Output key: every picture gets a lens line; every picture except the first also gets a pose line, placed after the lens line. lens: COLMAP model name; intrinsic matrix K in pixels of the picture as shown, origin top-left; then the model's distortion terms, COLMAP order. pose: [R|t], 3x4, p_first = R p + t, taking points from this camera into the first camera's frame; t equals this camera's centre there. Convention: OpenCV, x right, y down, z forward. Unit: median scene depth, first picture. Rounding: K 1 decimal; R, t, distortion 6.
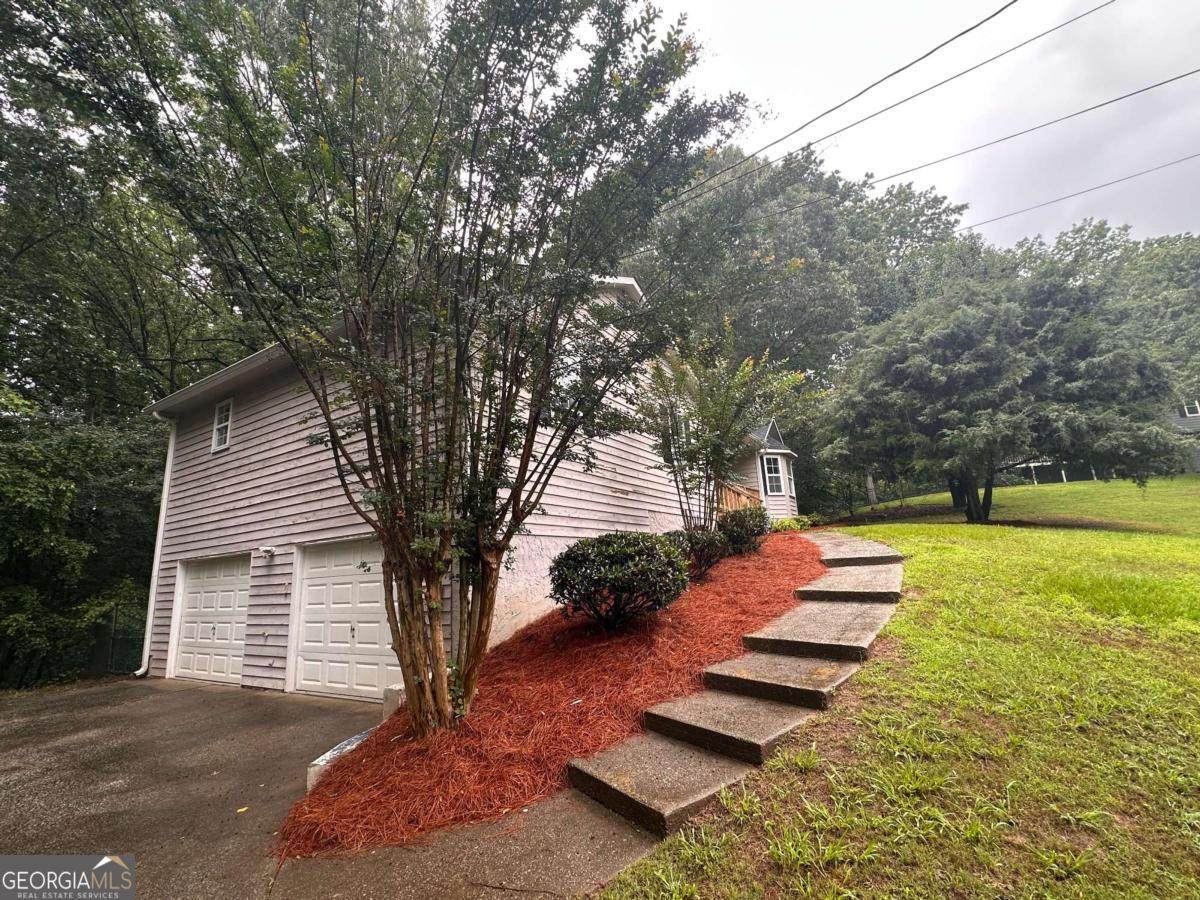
lens RADIAL K [[549.1, 0, 600.0], [0, 549.1, 450.0], [0, 0, 1]] dist [0.000296, 0.000307]
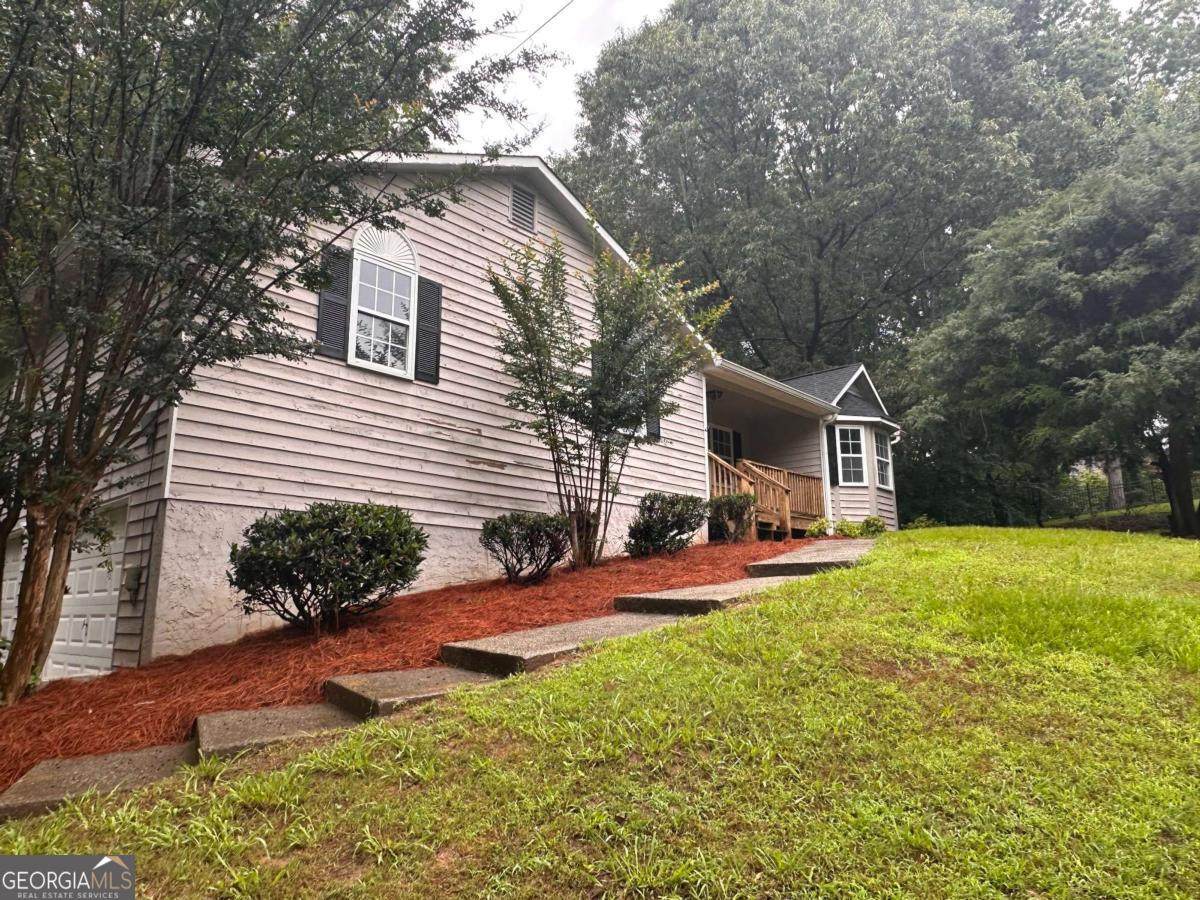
lens RADIAL K [[805.9, 0, 600.0], [0, 805.9, 450.0], [0, 0, 1]] dist [0.002042, -0.000108]
pose [[0.980719, 0.009260, -0.195204, 0.271879], [-0.005070, 0.999746, 0.021950, 0.025288], [0.195358, -0.020537, 0.980517, 0.006833]]
